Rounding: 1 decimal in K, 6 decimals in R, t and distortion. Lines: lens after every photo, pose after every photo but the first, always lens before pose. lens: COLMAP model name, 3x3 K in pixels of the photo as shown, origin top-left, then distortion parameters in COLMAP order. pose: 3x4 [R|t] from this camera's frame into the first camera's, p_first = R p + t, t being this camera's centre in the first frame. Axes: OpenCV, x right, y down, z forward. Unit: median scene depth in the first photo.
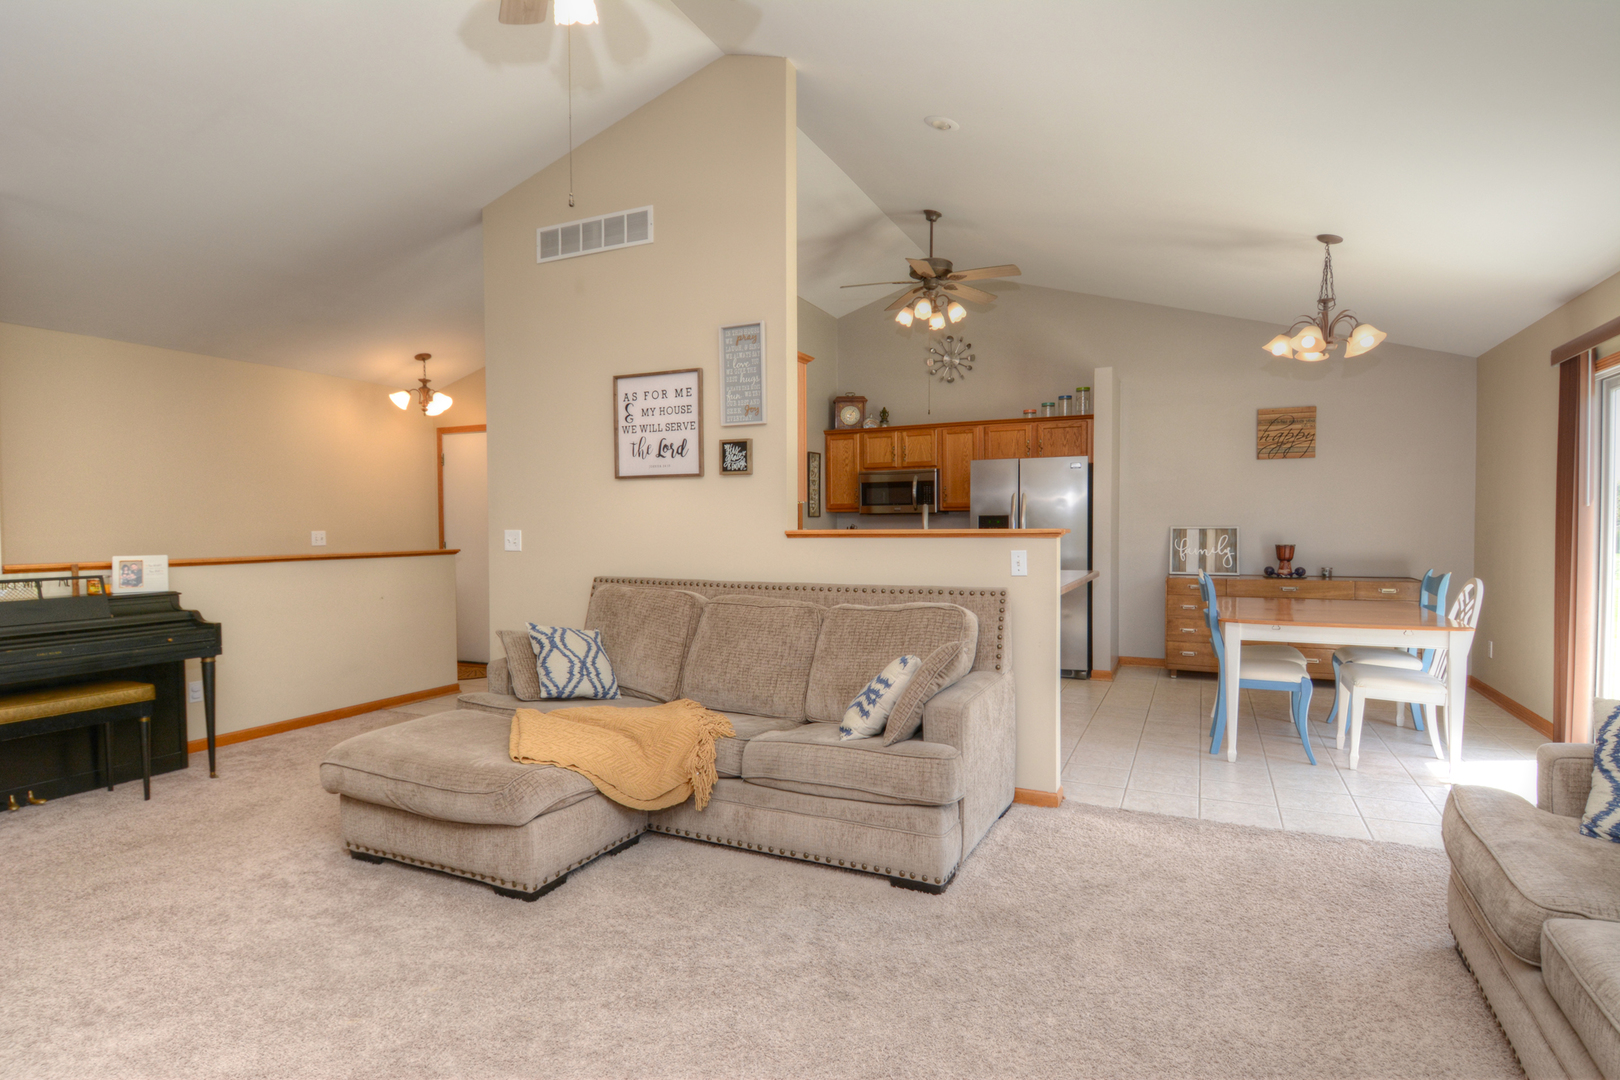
lens RADIAL K [[845.8, 0, 800.9], [0, 845.8, 553.1], [0, 0, 1]] dist [0.019151, -0.028105]
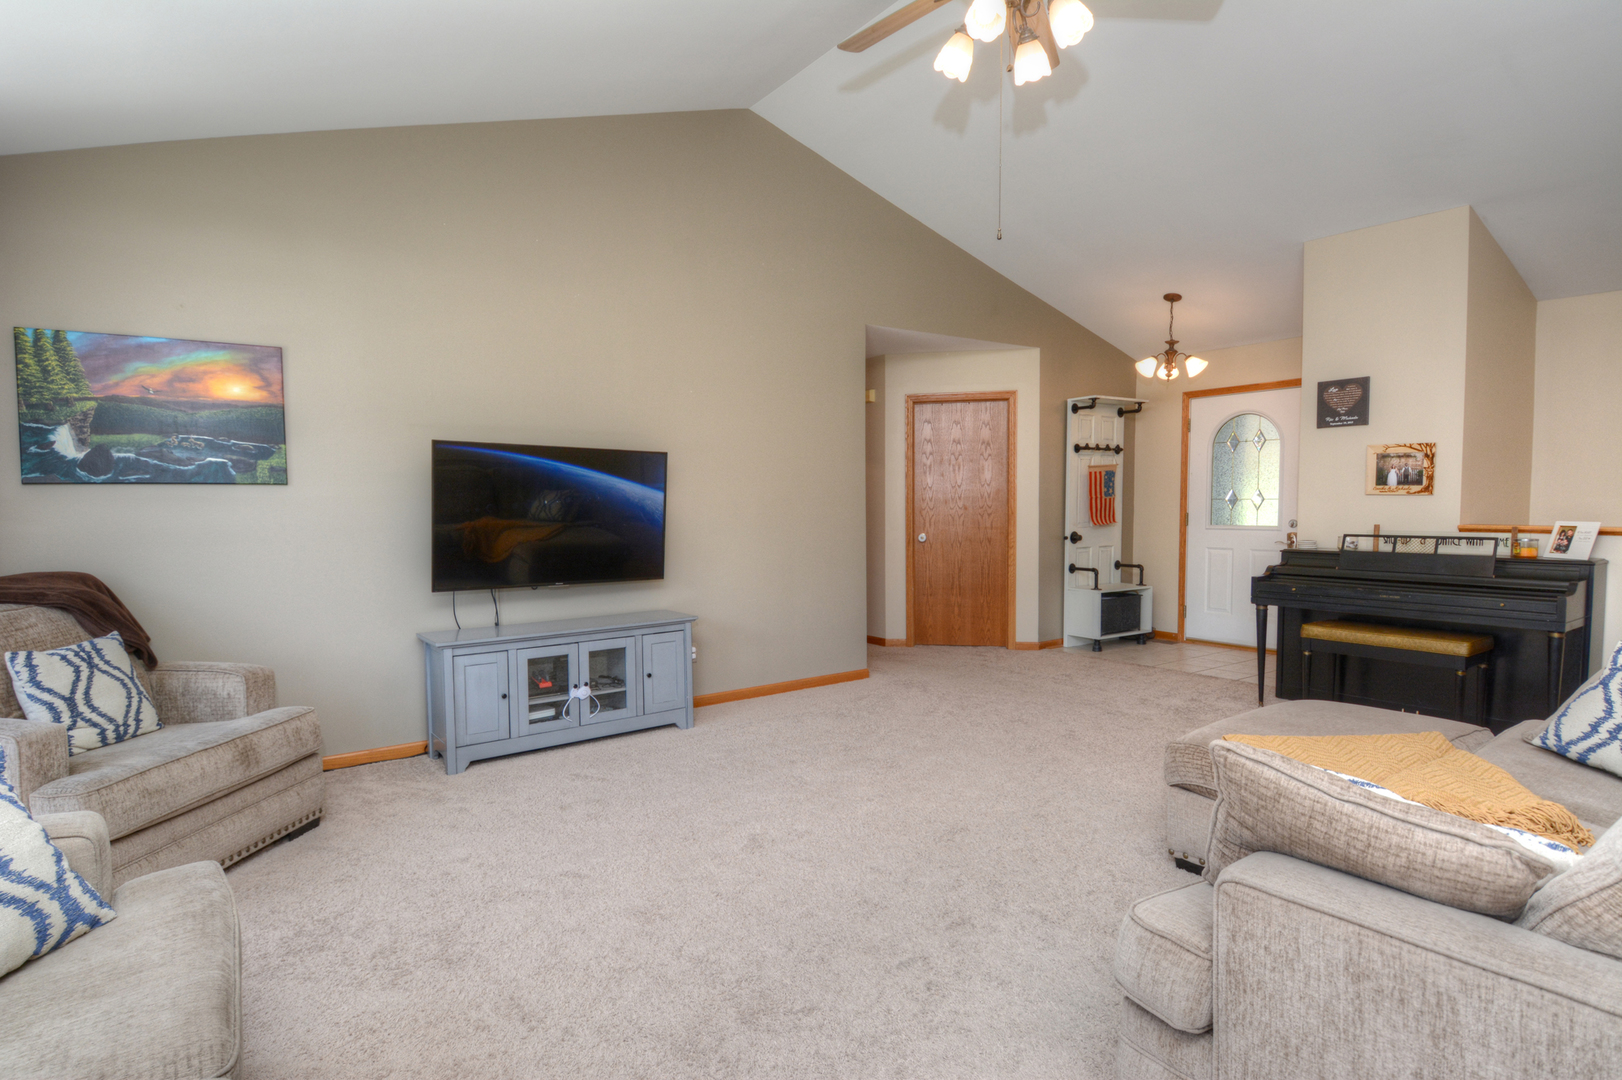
lens RADIAL K [[846.9, 0, 777.5], [0, 846.9, 561.3], [0, 0, 1]] dist [0.019151, -0.028105]
pose [[-0.508330, 0.070532, -0.858269, 0.483423], [-0.013026, 0.995897, 0.089557, -0.024505], [0.861064, 0.056704, -0.505325, 0.653997]]
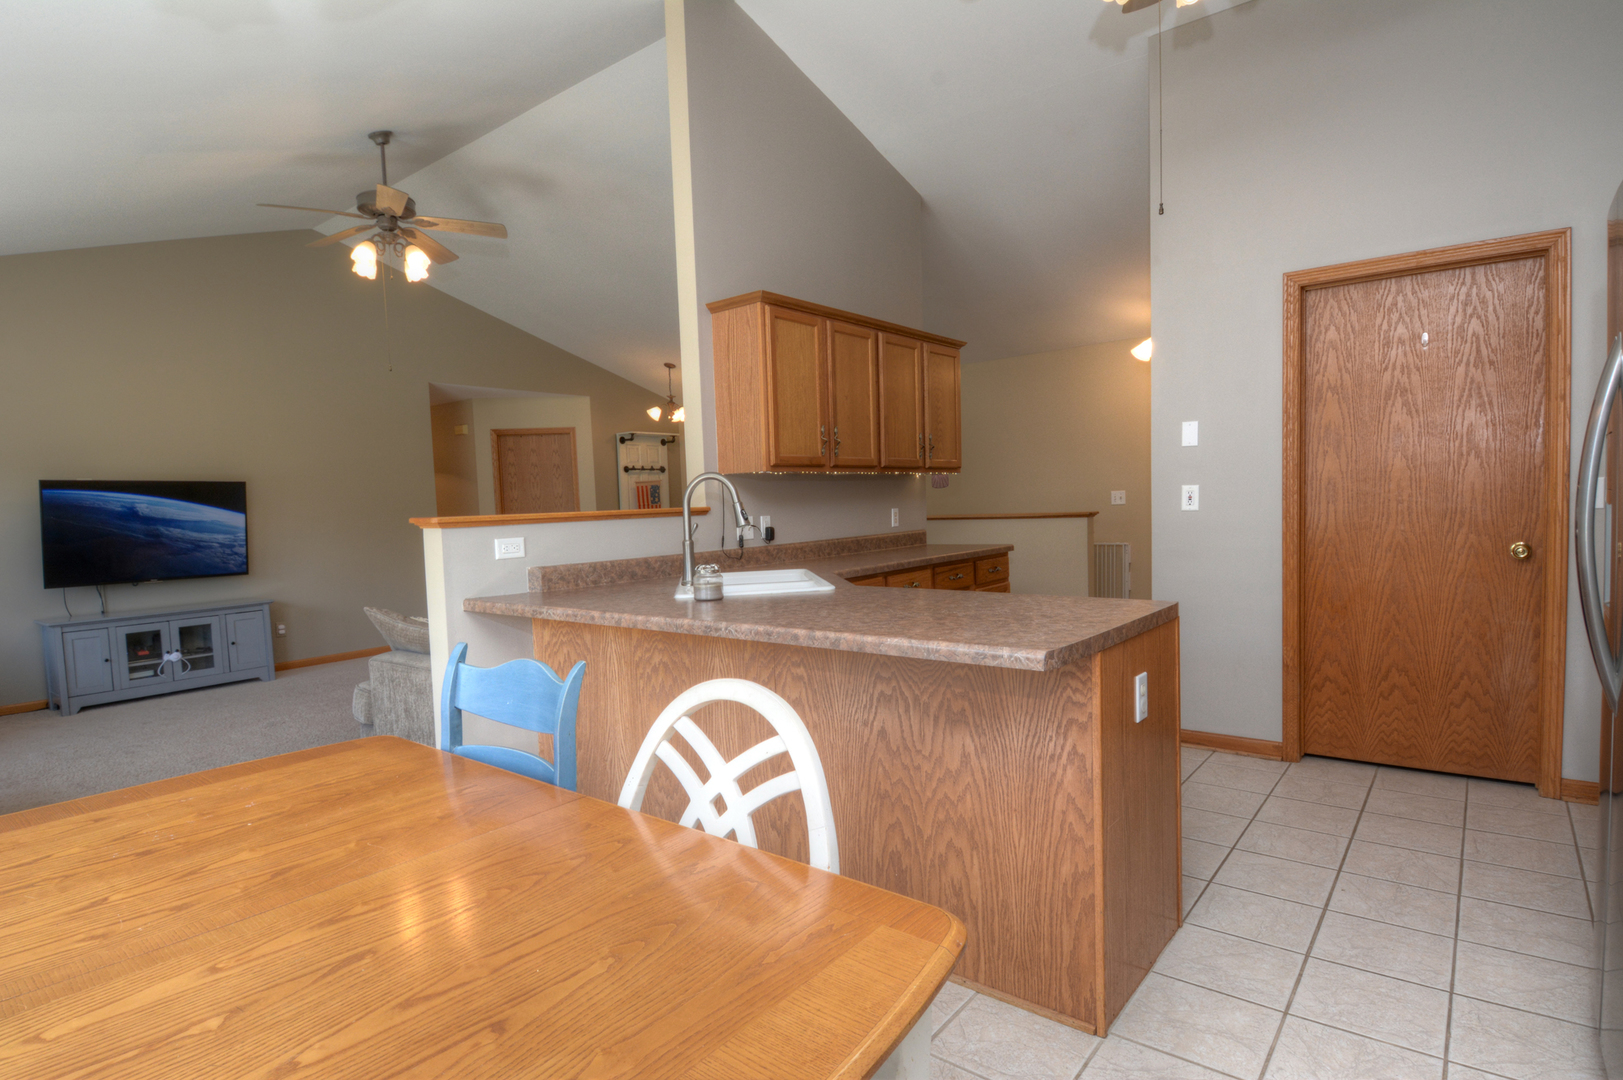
lens RADIAL K [[847.4, 0, 771.6], [0, 847.4, 558.4], [0, 0, 1]] dist [0.019151, -0.028105]
pose [[-0.258330, 0.079582, -0.962773, 0.817212], [0.008079, 0.996744, 0.080222, -0.044534], [0.966023, 0.012945, -0.258132, 1.235470]]
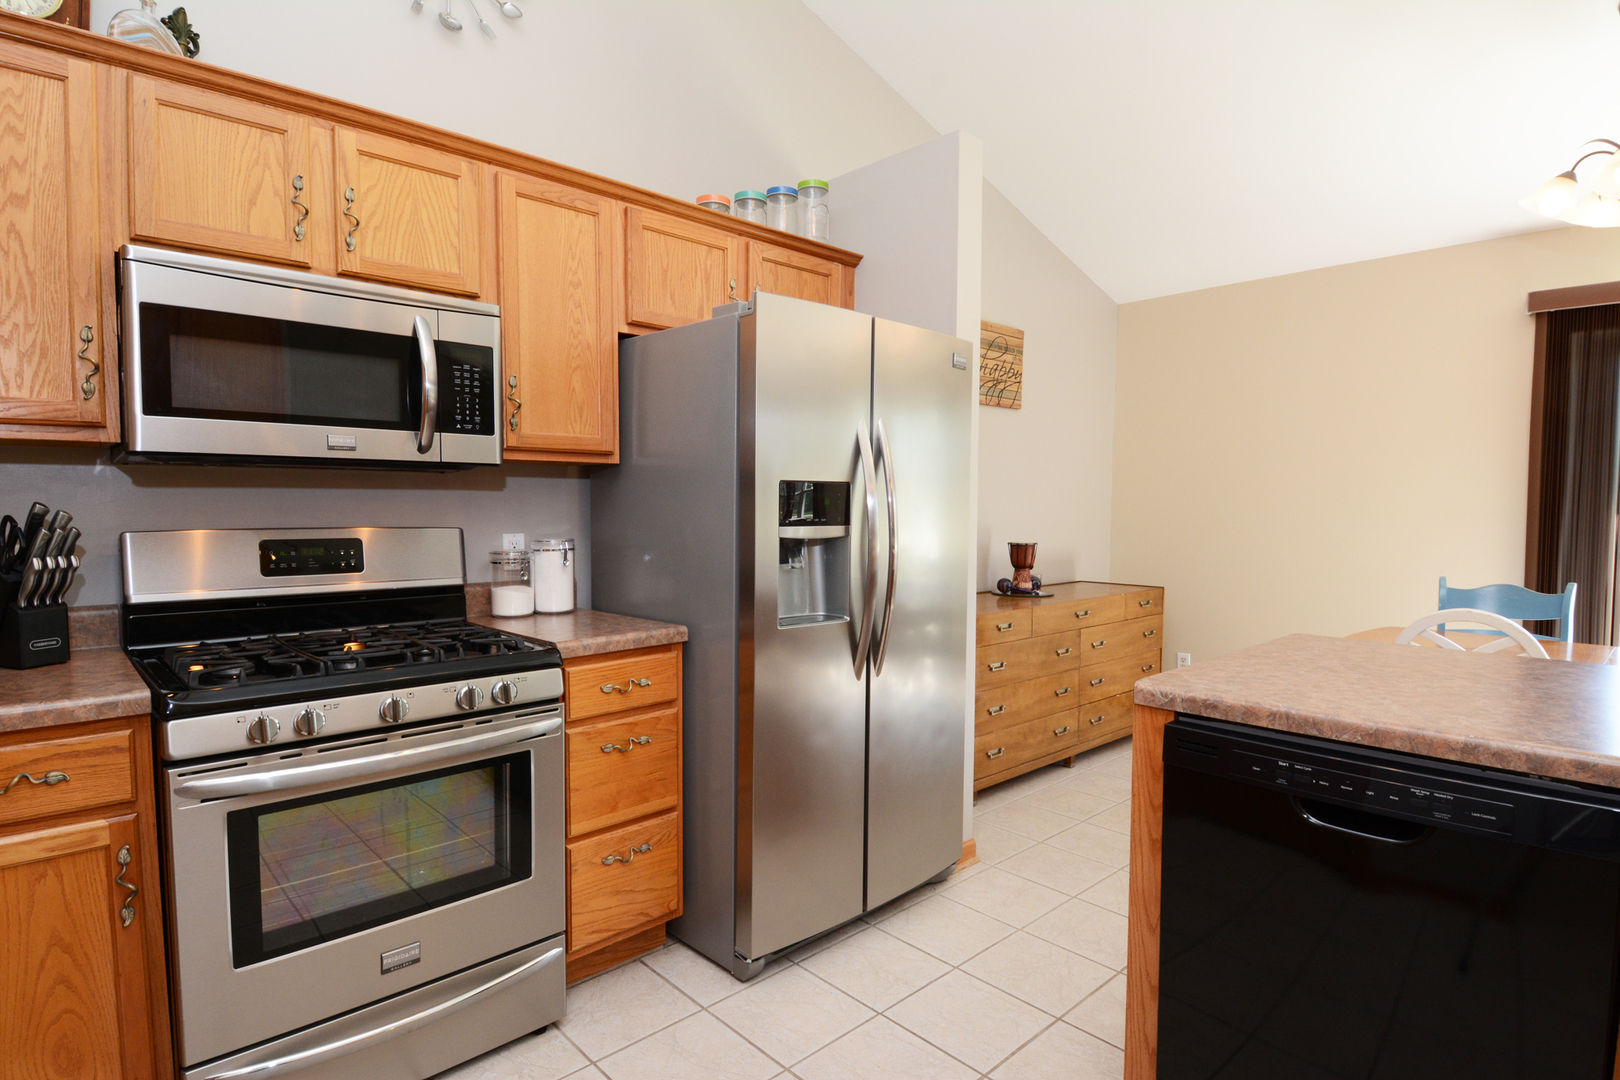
lens RADIAL K [[845.8, 0, 807.4], [0, 845.8, 565.9], [0, 0, 1]] dist [0.019151, -0.028105]
pose [[0.374101, -0.059192, 0.925497, -0.108248], [0.023759, 0.998245, 0.054241, -0.045756], [-0.927084, 0.001698, 0.374851, 1.335023]]
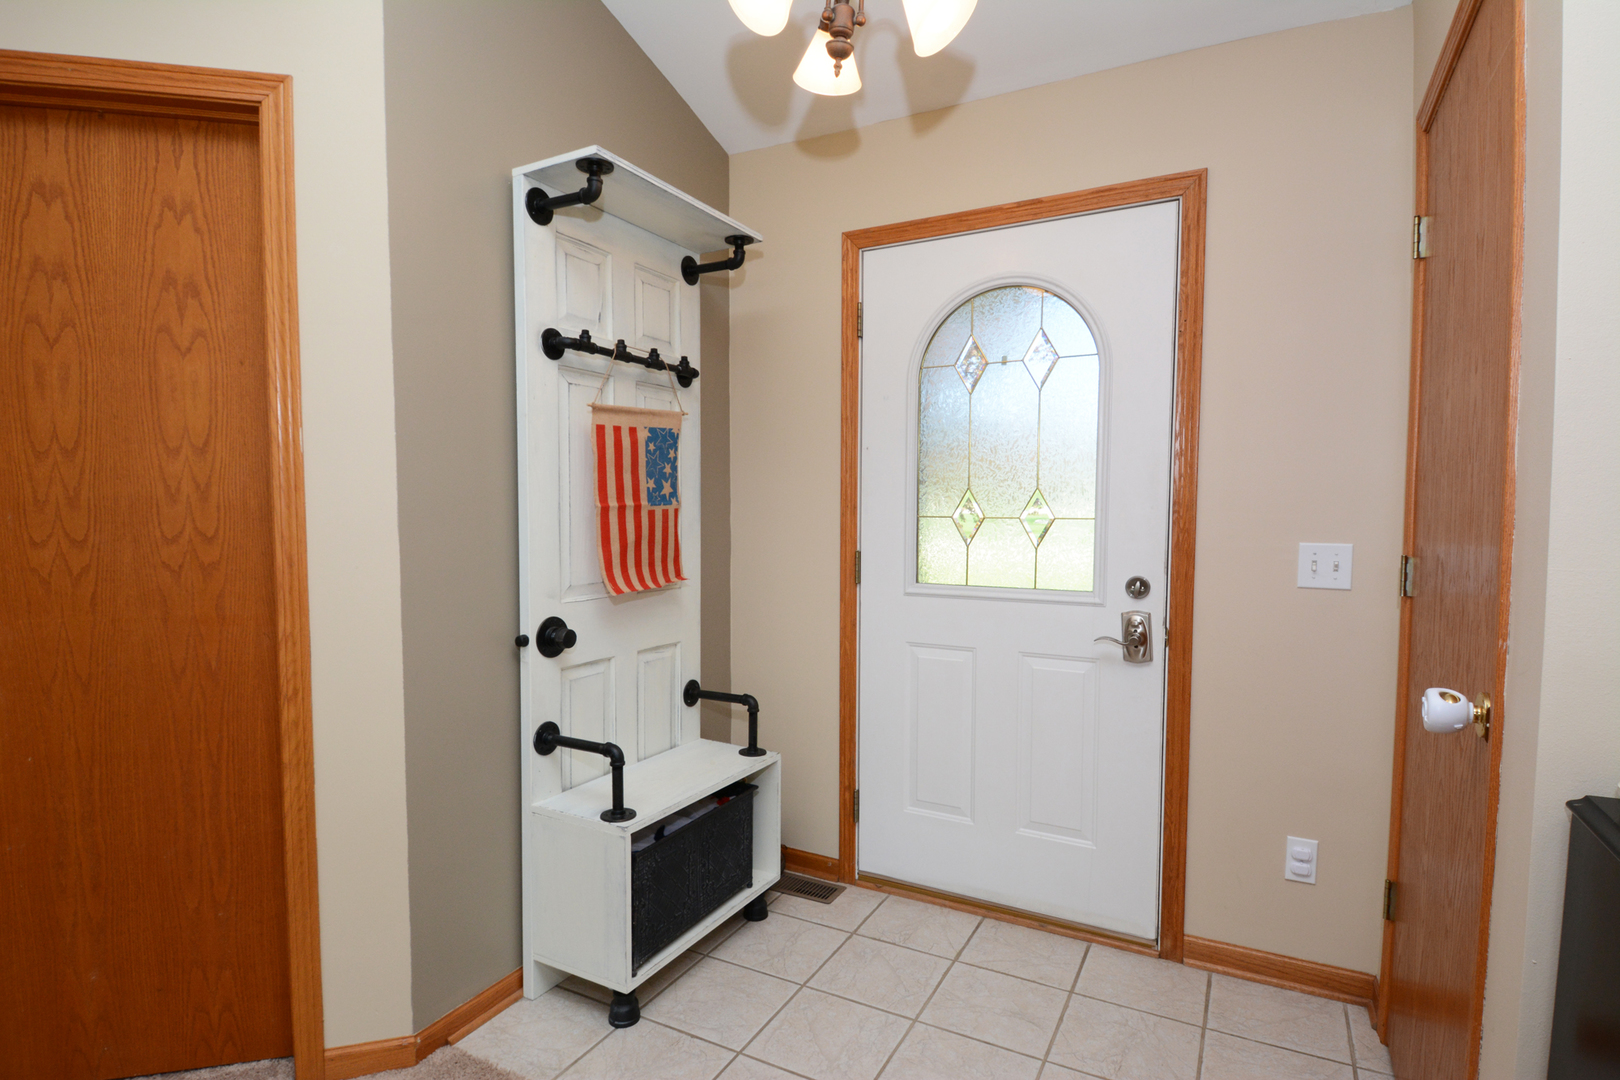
lens RADIAL K [[845.8, 0, 802.2], [0, 845.8, 554.0], [0, 0, 1]] dist [0.019151, -0.028105]
pose [[-0.053955, 0.061793, -0.996630, -0.695965], [-0.033553, 0.997408, 0.063658, -0.016911], [0.997979, 0.036874, -0.051742, 0.493249]]
